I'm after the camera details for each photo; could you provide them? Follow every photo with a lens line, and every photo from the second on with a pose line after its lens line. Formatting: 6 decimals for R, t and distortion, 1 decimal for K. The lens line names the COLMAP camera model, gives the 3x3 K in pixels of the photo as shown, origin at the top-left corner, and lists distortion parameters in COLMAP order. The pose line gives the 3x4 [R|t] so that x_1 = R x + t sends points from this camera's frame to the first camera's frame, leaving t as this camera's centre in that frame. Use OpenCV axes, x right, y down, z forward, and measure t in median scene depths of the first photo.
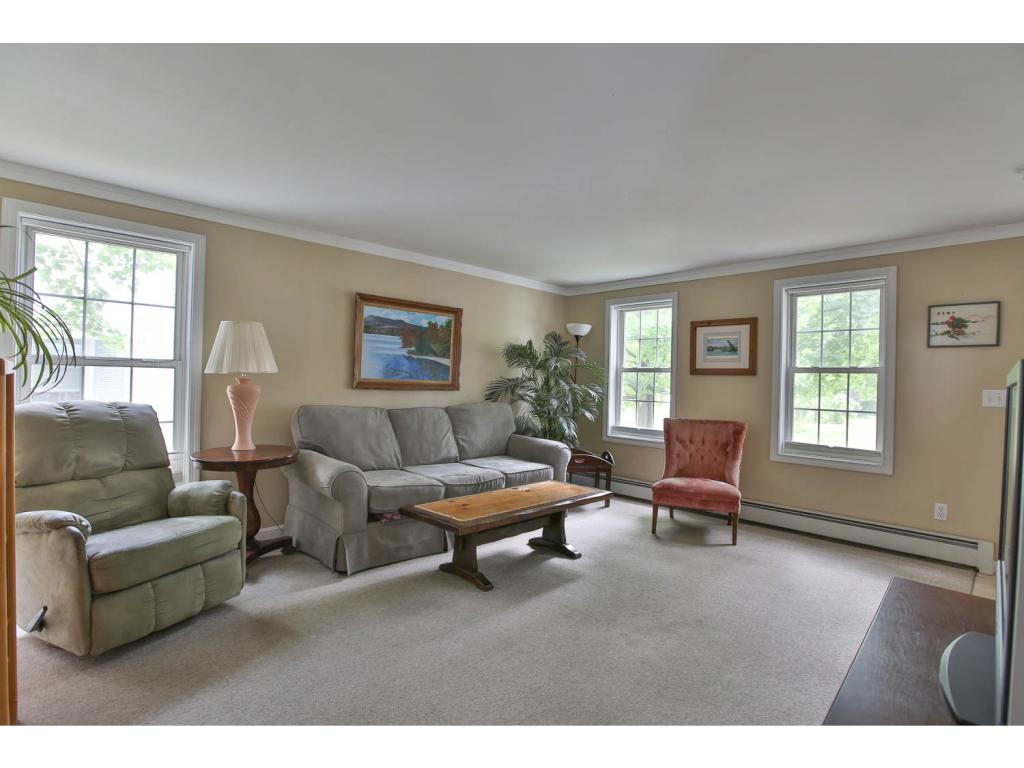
lens RADIAL K [[501.6, 0, 499.0], [0, 501.6, 381.6], [0, 0, 1]] dist [-0.000984, 0.000104]
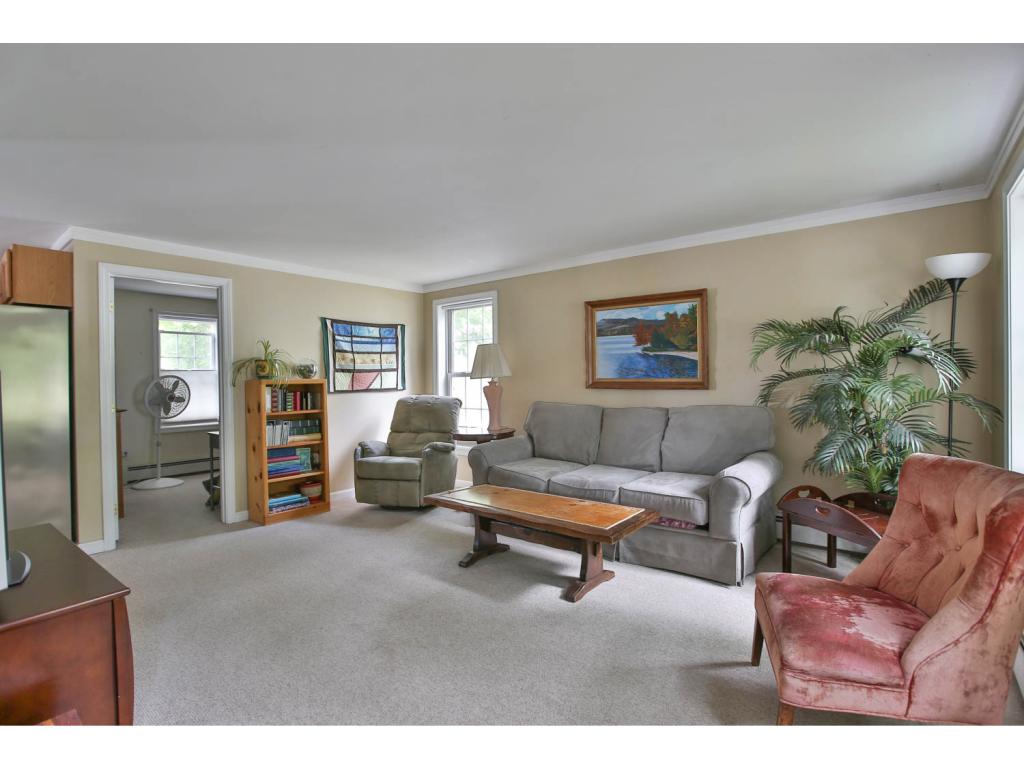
lens RADIAL K [[501.6, 0, 499.0], [0, 501.6, 381.6], [0, 0, 1]] dist [-0.000984, 0.000104]
pose [[0.127956, -0.002536, -0.991777, 0.742128], [0.027121, 0.999632, 0.000944, -0.006391], [0.991409, -0.027019, 0.127978, 0.616061]]
